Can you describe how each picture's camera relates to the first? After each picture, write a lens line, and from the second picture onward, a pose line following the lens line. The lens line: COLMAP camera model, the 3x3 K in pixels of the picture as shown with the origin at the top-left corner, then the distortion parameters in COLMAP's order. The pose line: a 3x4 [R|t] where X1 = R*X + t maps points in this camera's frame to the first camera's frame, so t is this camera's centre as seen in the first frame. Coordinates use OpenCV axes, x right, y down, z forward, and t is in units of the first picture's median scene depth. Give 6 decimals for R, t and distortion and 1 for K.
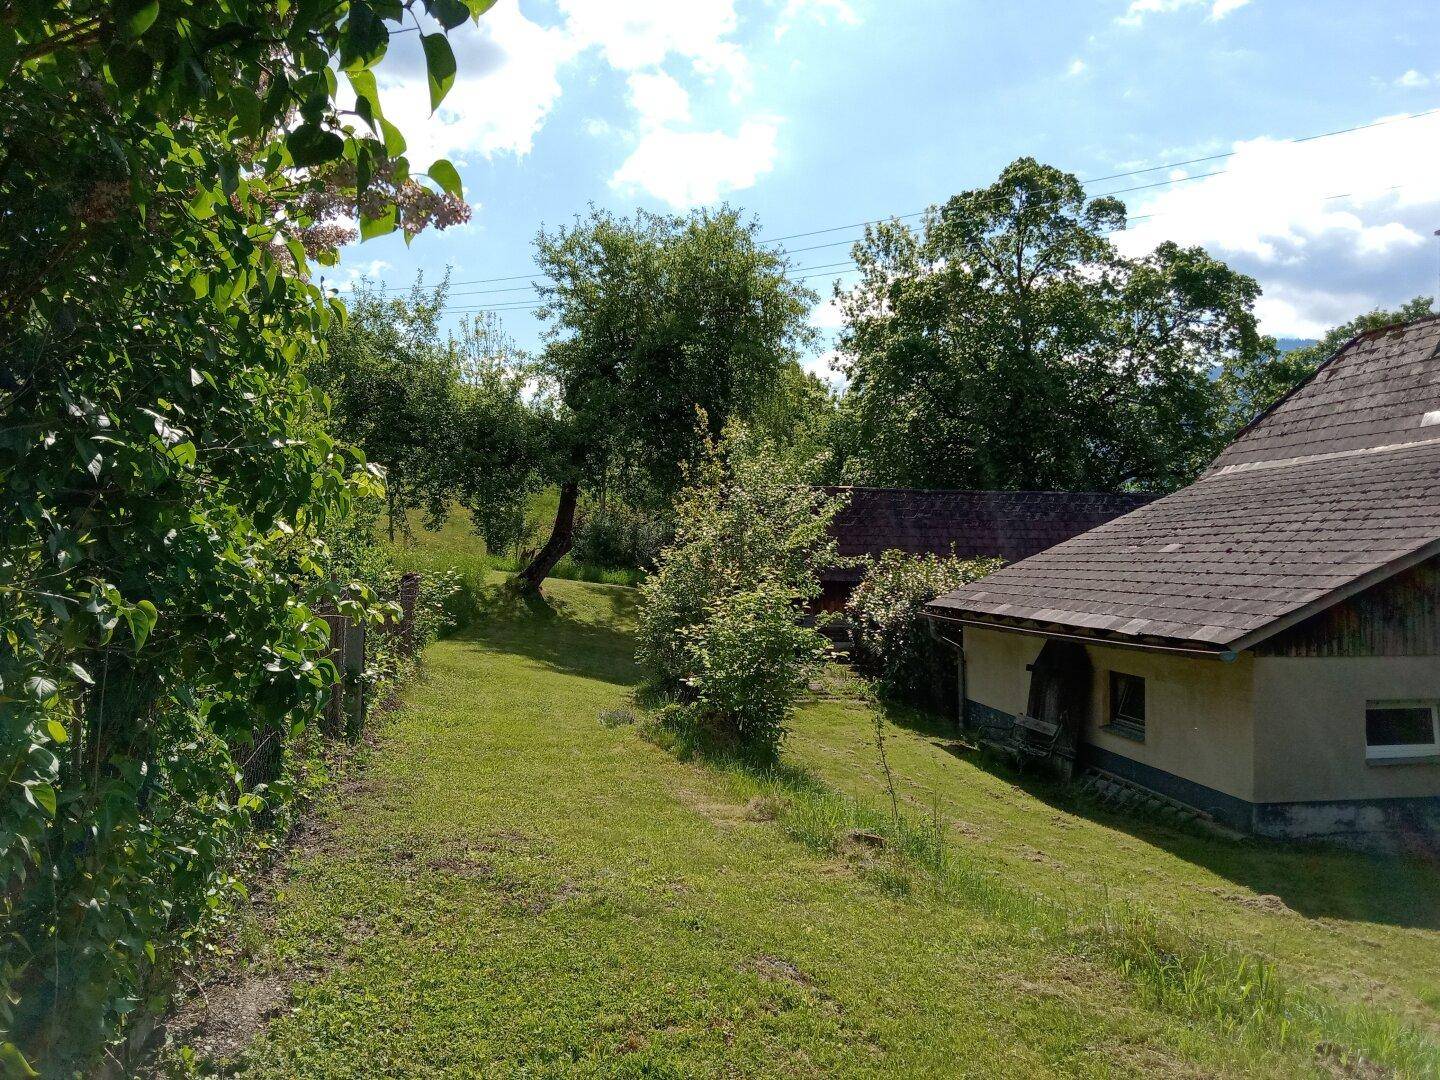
lens RADIAL K [[578.8, 0, 592.1], [0, 578.8, 546.5], [0, 0, 1]] dist [0.029796, -0.015095]
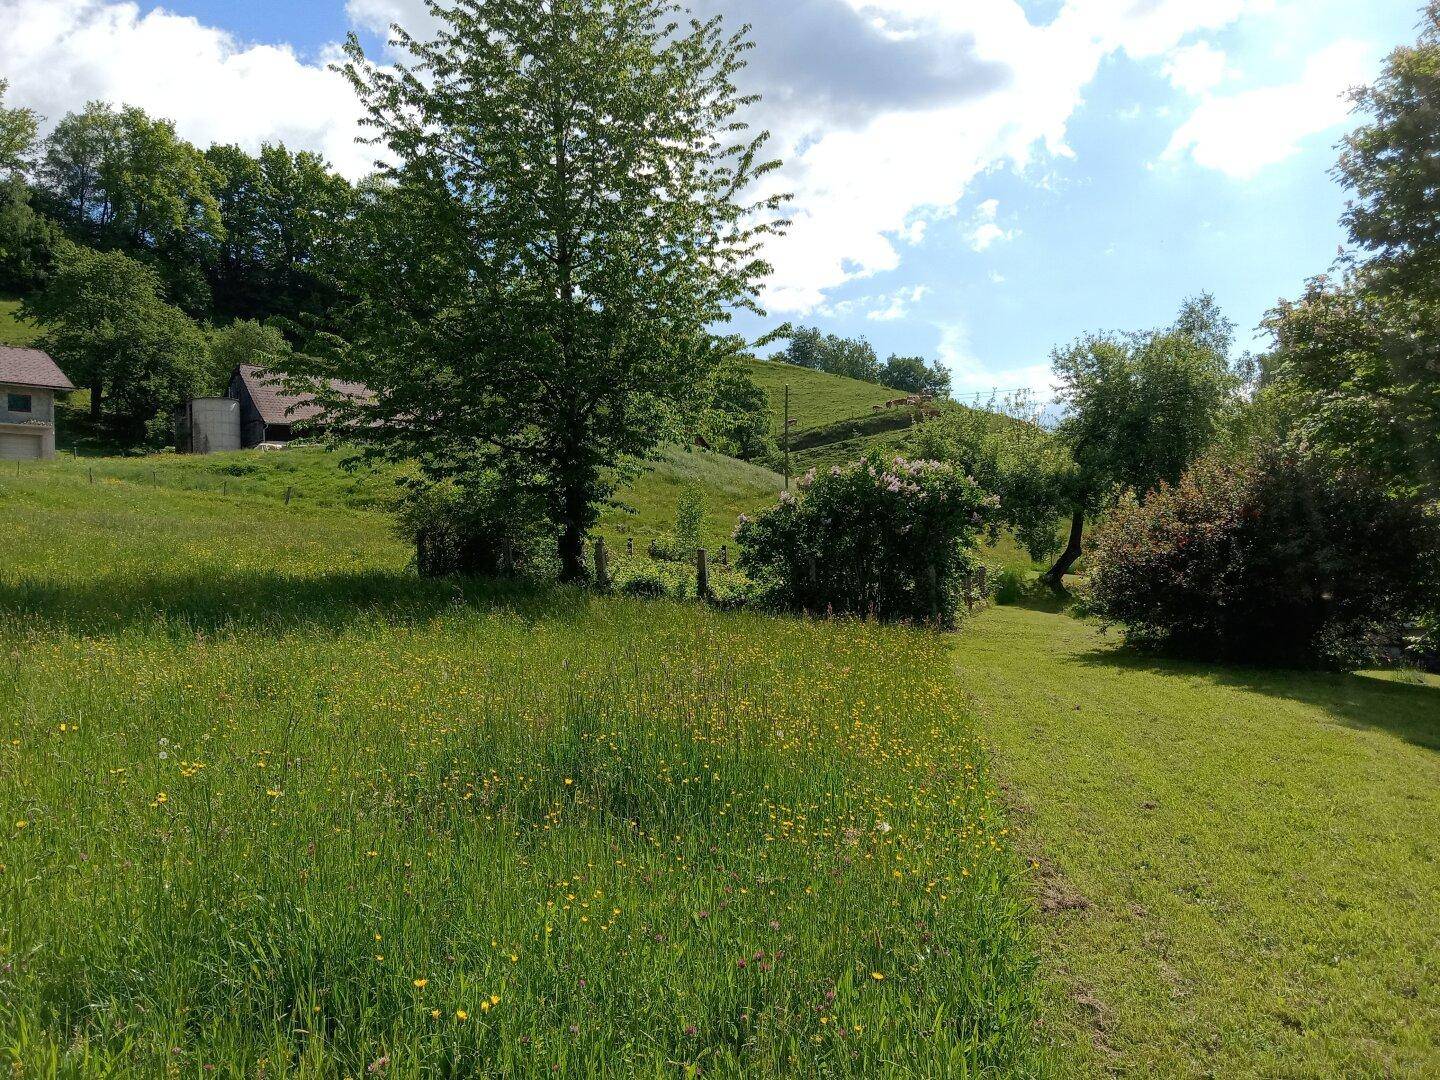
lens RADIAL K [[1151.6, 0, 714.8], [0, 1151.6, 543.5], [0, 0, 1]] dist [0.057124, -0.106279]
pose [[0.876050, -0.048182, -0.479807, 0.586108], [0.036030, 0.998755, -0.034511, 0.045343], [0.480872, 0.012946, 0.876695, -2.162643]]
